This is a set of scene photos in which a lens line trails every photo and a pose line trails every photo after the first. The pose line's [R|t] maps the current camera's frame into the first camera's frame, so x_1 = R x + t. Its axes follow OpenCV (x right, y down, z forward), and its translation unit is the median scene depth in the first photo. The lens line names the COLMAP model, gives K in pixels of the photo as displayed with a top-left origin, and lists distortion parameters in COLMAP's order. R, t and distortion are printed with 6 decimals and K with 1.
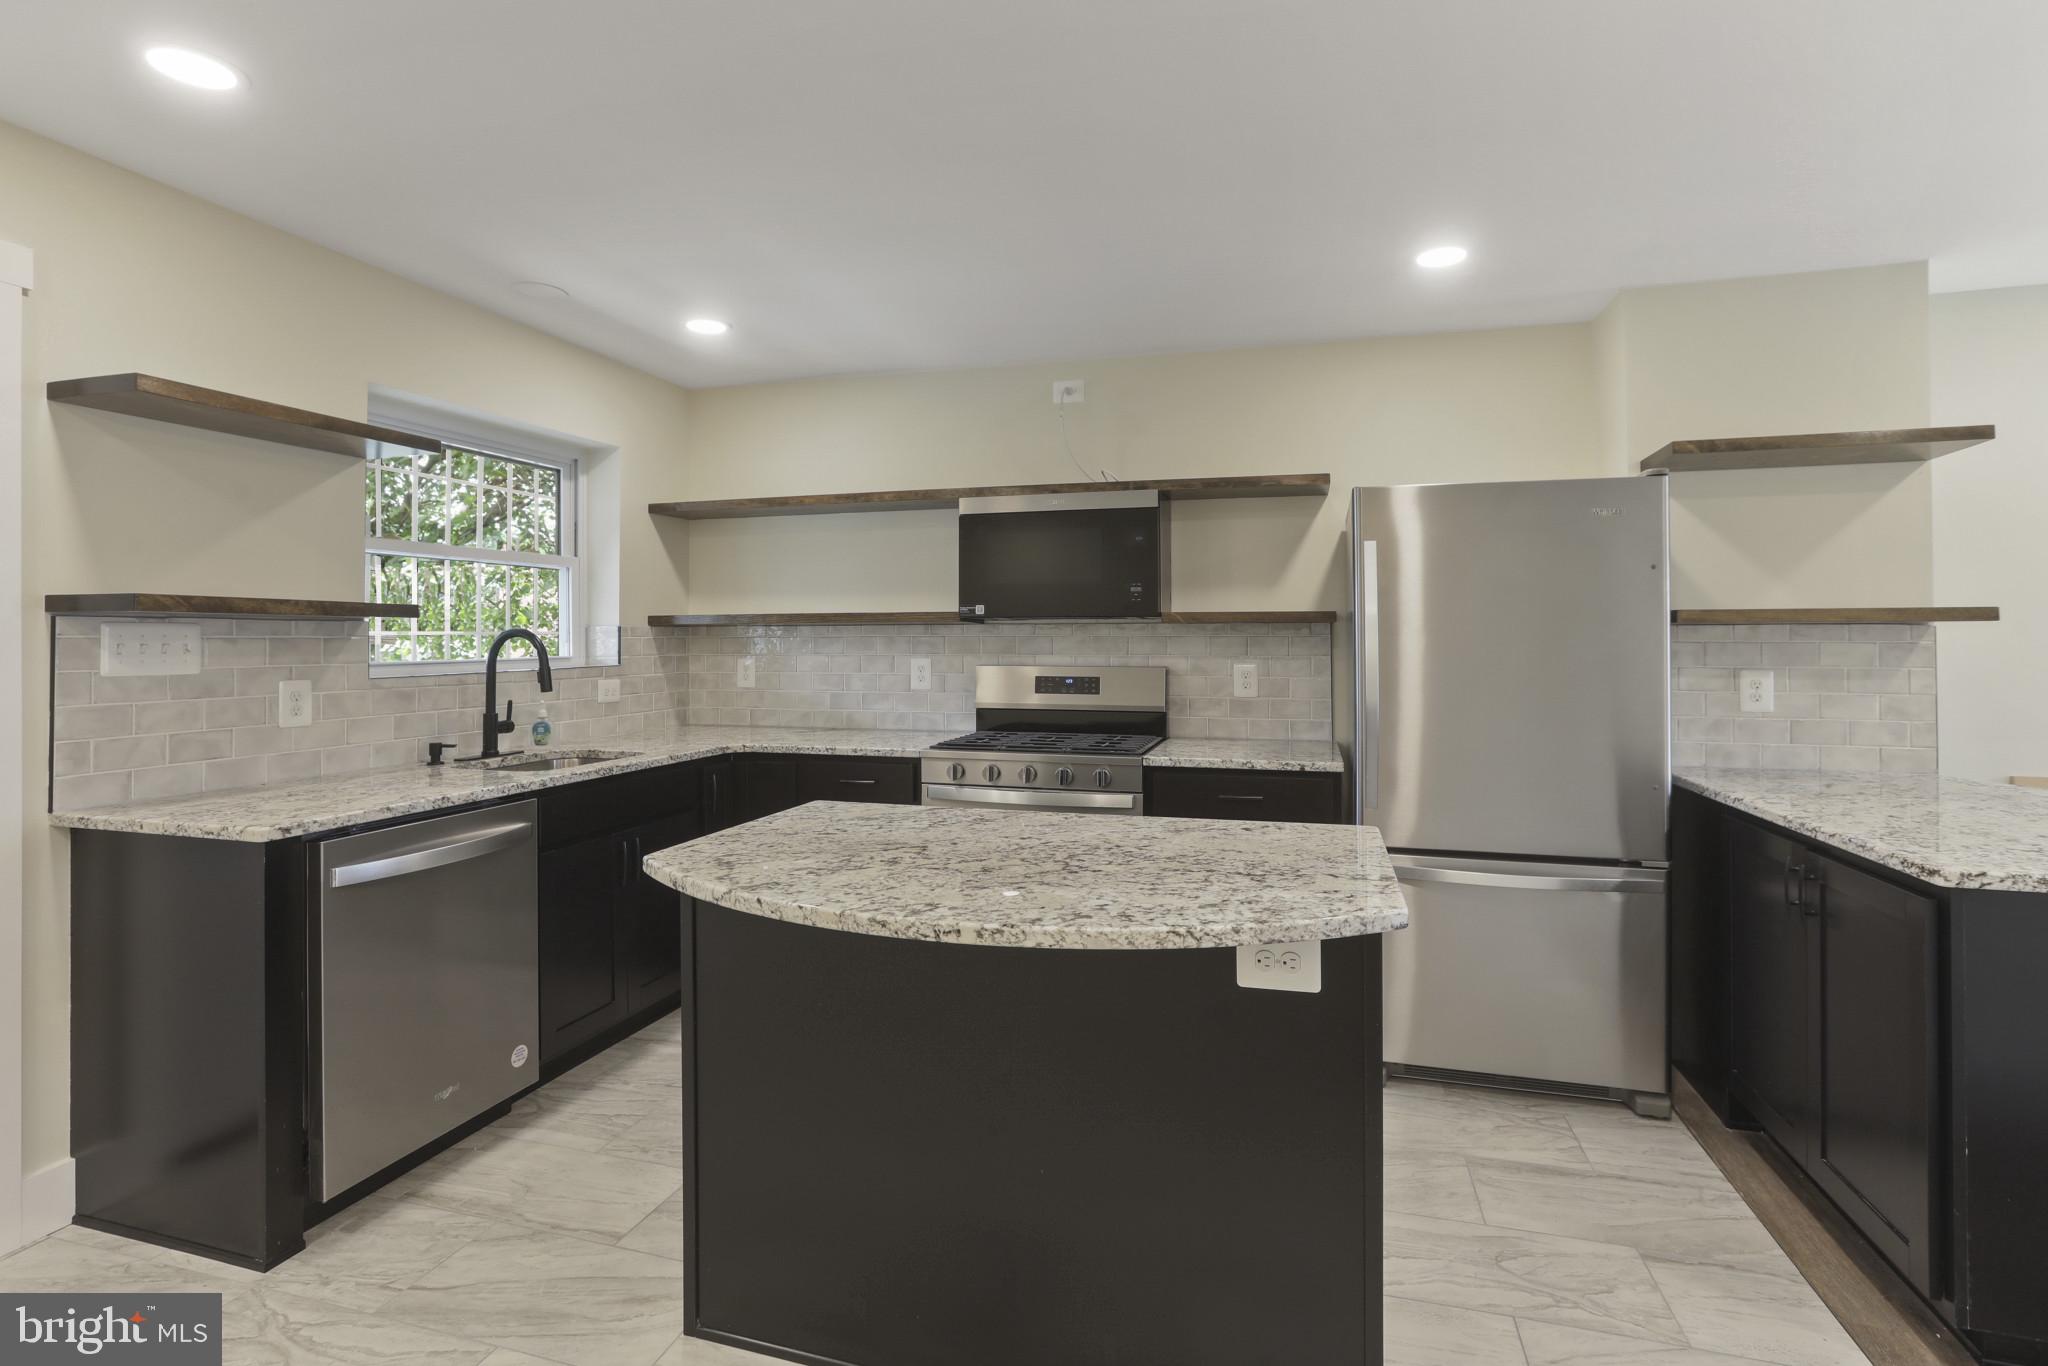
lens RADIAL K [[955.0, 0, 1023.0], [0, 955.0, 631.9], [0, 0, 1]] dist [-0.017880, 0.001990]
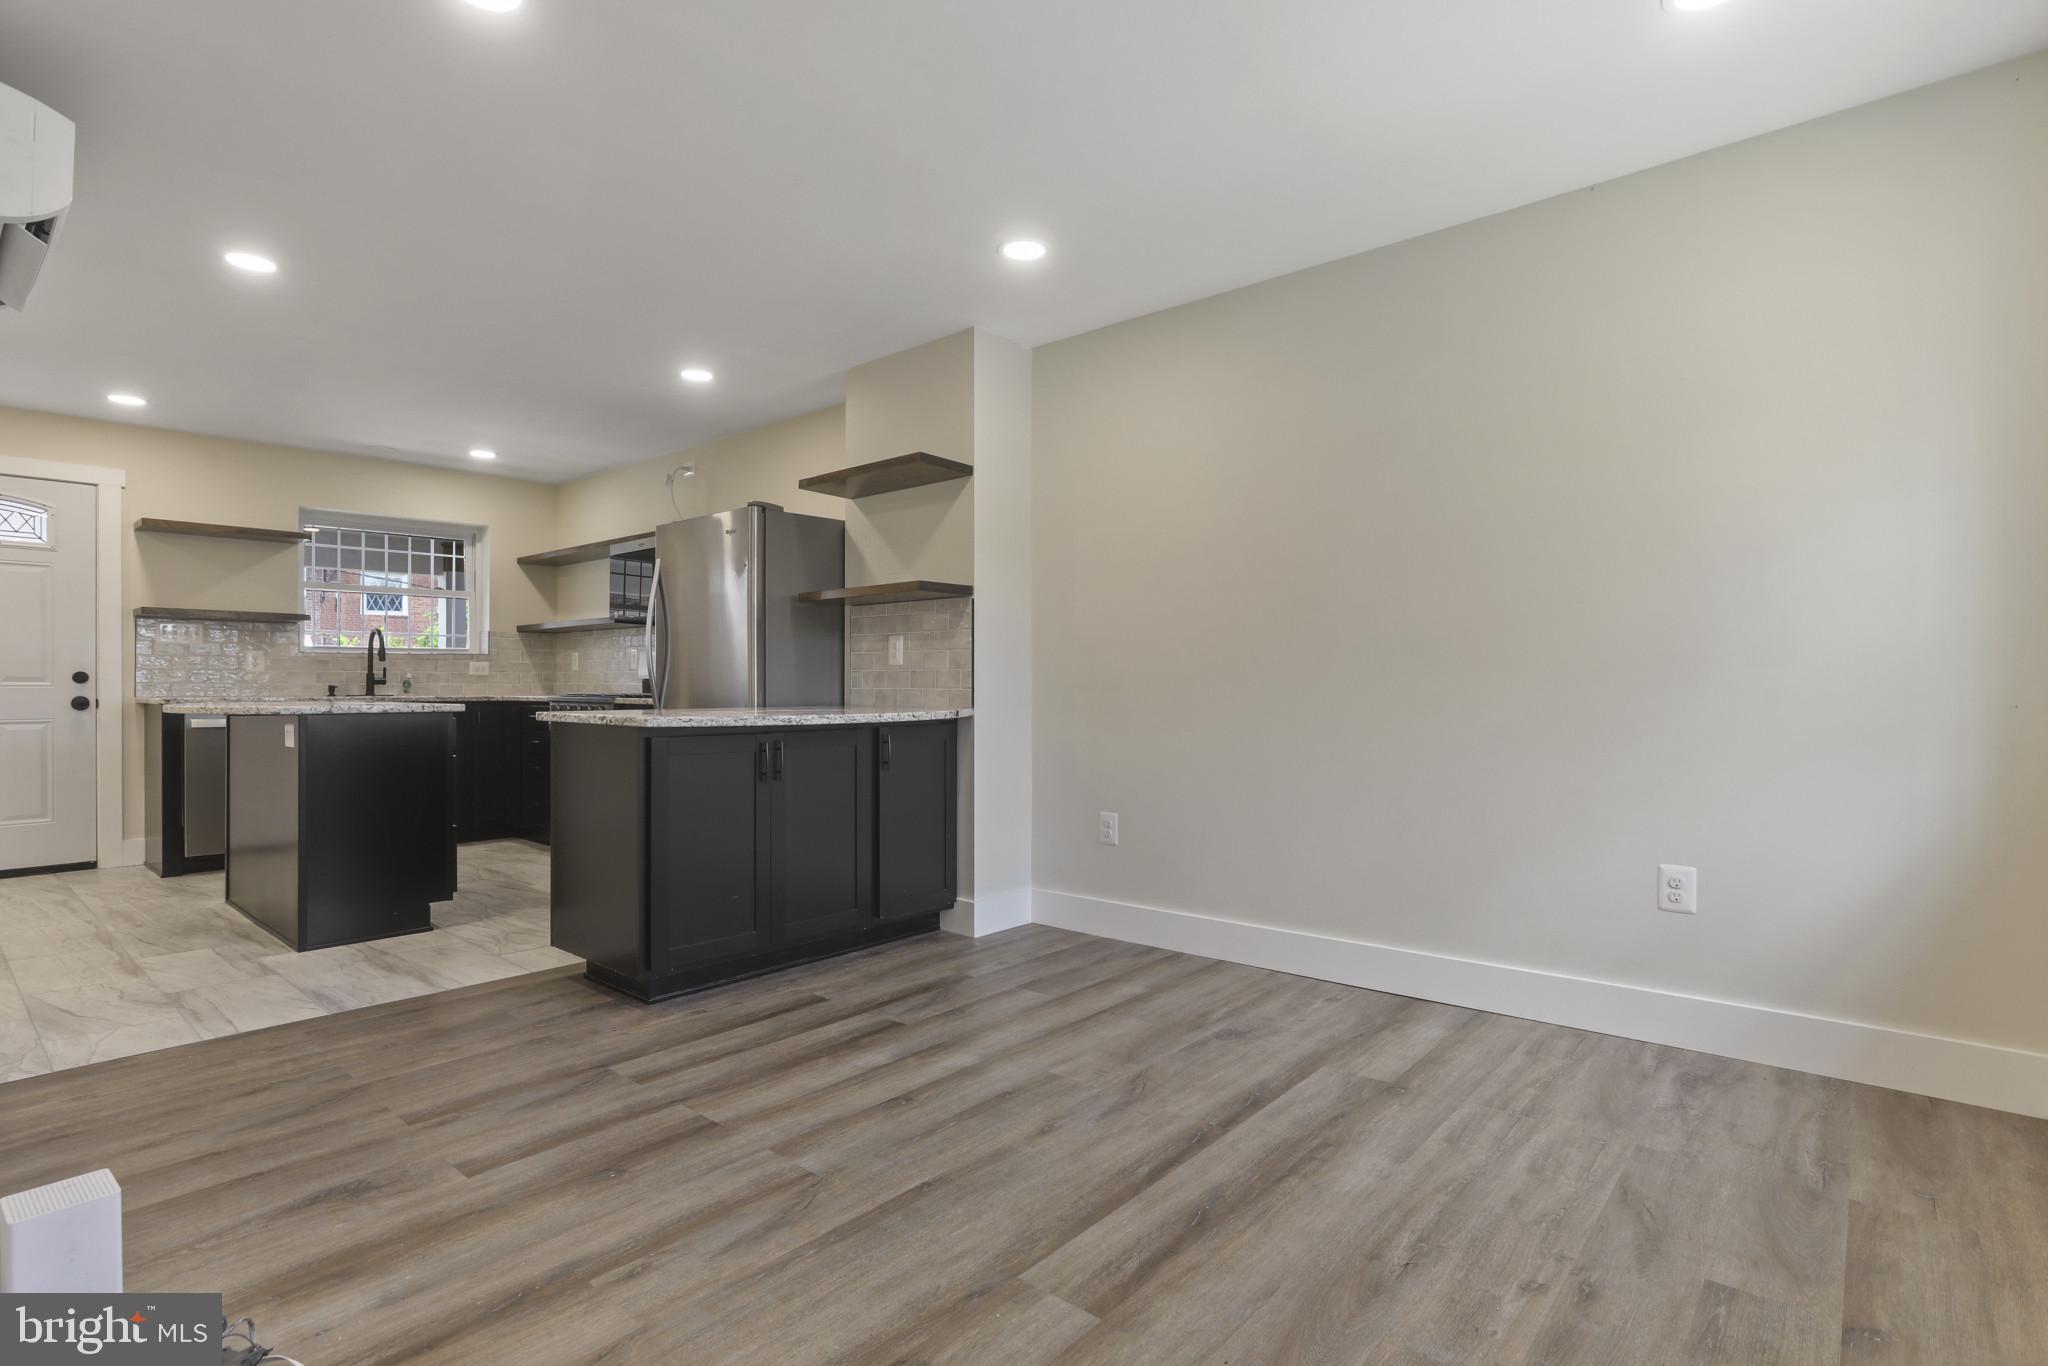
lens RADIAL K [[946.3, 0, 1019.6], [0, 946.3, 700.4], [0, 0, 1]] dist [-0.023449, 0.006863]
pose [[0.910983, 0.008804, -0.412350, 1.287729], [0.000934, 0.999726, 0.023409, 0.088159], [0.412443, -0.021710, 0.910725, -0.173329]]
